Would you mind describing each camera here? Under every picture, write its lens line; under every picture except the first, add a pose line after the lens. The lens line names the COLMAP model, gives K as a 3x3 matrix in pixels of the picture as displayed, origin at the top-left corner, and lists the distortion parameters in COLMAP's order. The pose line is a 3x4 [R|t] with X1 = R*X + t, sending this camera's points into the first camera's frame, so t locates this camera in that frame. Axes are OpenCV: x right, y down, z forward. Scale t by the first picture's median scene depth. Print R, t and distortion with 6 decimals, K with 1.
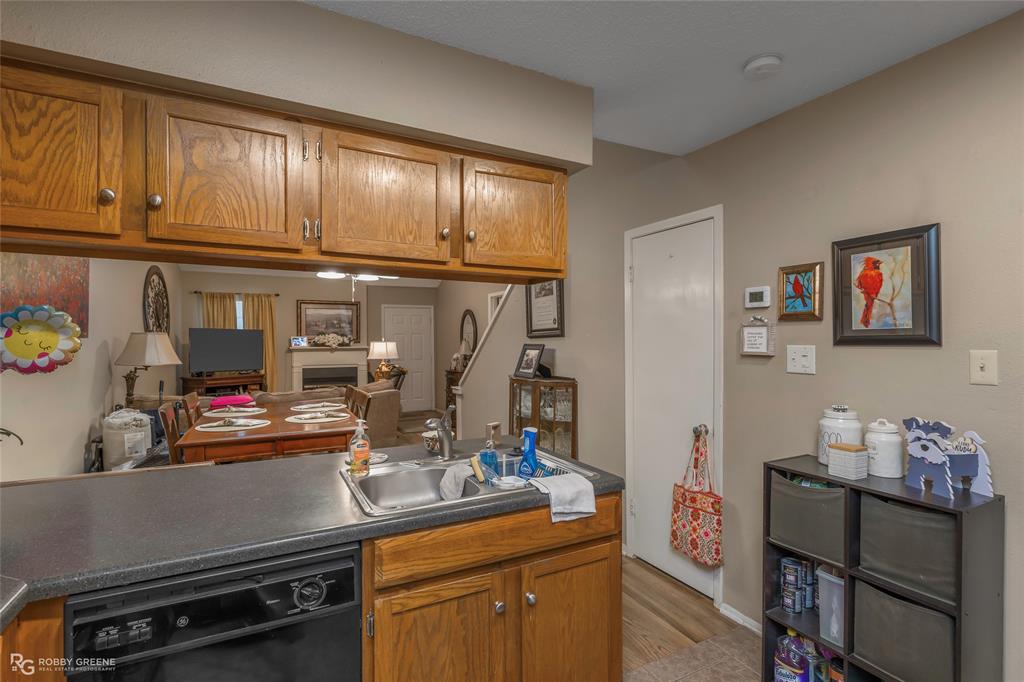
lens RADIAL K [[478.8, 0, 512.0], [0, 478.8, 341.0], [0, 0, 1]] dist [-0.001188, -0.000191]
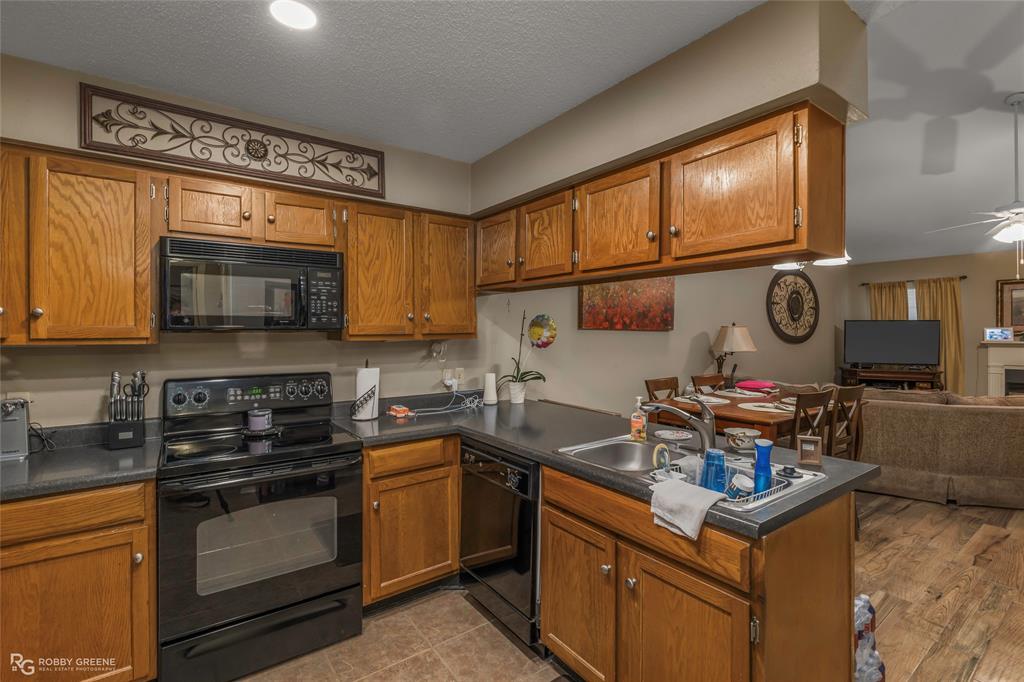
lens RADIAL K [[467.7, 0, 512.7], [0, 467.7, 330.1], [0, 0, 1]] dist [-0.002733, -0.000479]
pose [[0.148767, -0.001119, -0.988872, 0.792563], [-0.003964, 0.999991, -0.001728, -0.003655], [0.988864, 0.004177, 0.148762, 0.474127]]
